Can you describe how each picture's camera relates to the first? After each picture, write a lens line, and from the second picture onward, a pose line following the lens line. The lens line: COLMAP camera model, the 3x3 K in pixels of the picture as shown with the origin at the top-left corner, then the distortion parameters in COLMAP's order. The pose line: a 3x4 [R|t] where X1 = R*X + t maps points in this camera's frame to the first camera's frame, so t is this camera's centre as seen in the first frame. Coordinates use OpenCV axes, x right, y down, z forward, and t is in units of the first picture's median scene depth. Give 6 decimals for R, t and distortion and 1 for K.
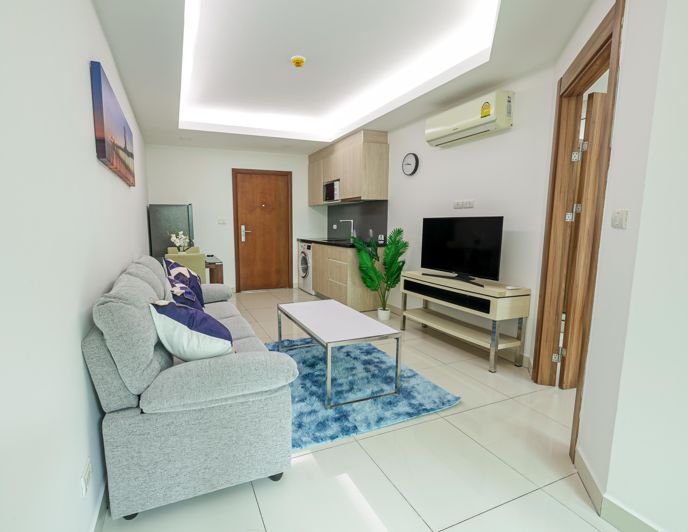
lens RADIAL K [[339.5, 0, 303.7], [0, 339.5, 267.9], [0, 0, 1]] dist [-0.000711, -0.000252]
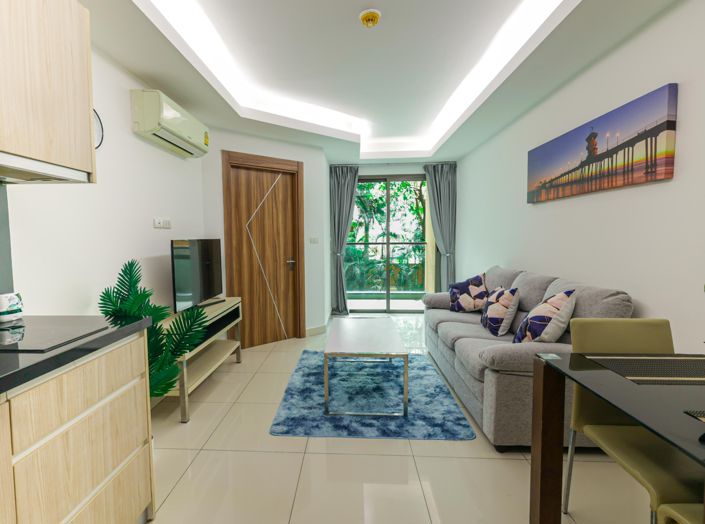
lens RADIAL K [[358.5, 0, 328.4], [0, 358.5, 259.6], [0, 0, 1]] dist [-0.000161, -0.000071]
pose [[-0.905716, -0.012885, 0.423690, -0.269887], [0.070667, 0.980960, 0.180897, -0.266166], [-0.417953, 0.193783, -0.887560, 1.863504]]
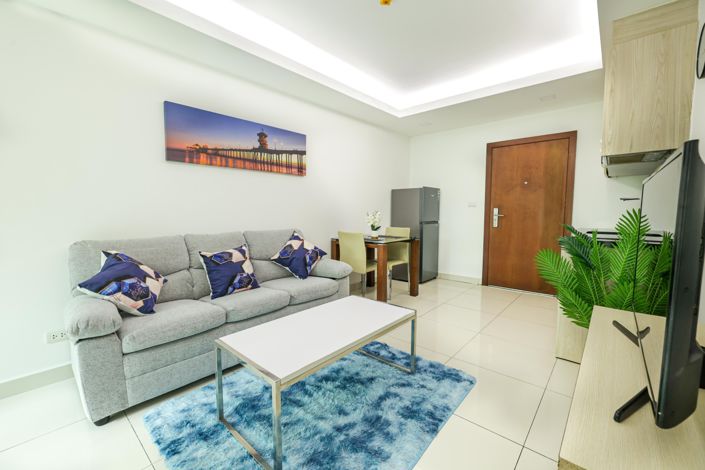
lens RADIAL K [[295.2, 0, 352.5], [0, 295.2, 235.0], [0, 0, 1]] dist [-0.001664, -0.000134]
pose [[0.459387, 0.081219, -0.884515, 0.621539], [-0.120649, 0.992287, 0.028454, -0.070772], [0.880004, 0.093644, 0.465643, 0.684837]]
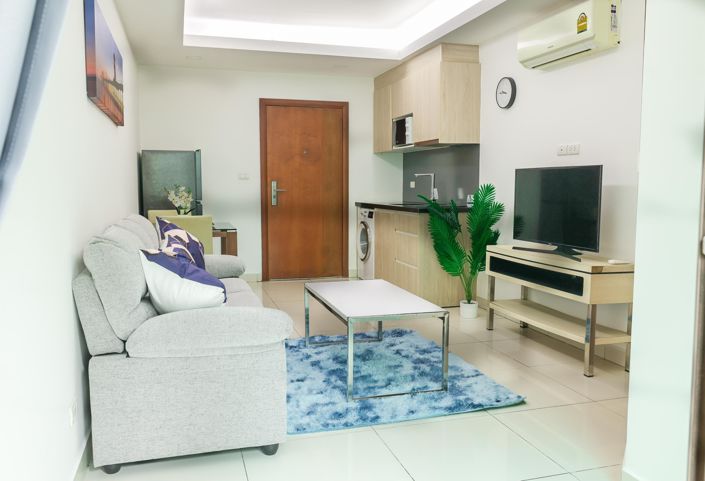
lens RADIAL K [[584.6, 0, 352.5], [0, 584.6, 240.5], [0, 0, 1]] dist [-0.000230, -0.001012]
pose [[0.997015, 0.012594, -0.076170, 0.134047], [-0.015384, 0.999228, -0.036150, 0.064323], [0.075656, 0.037214, 0.996439, -0.292054]]
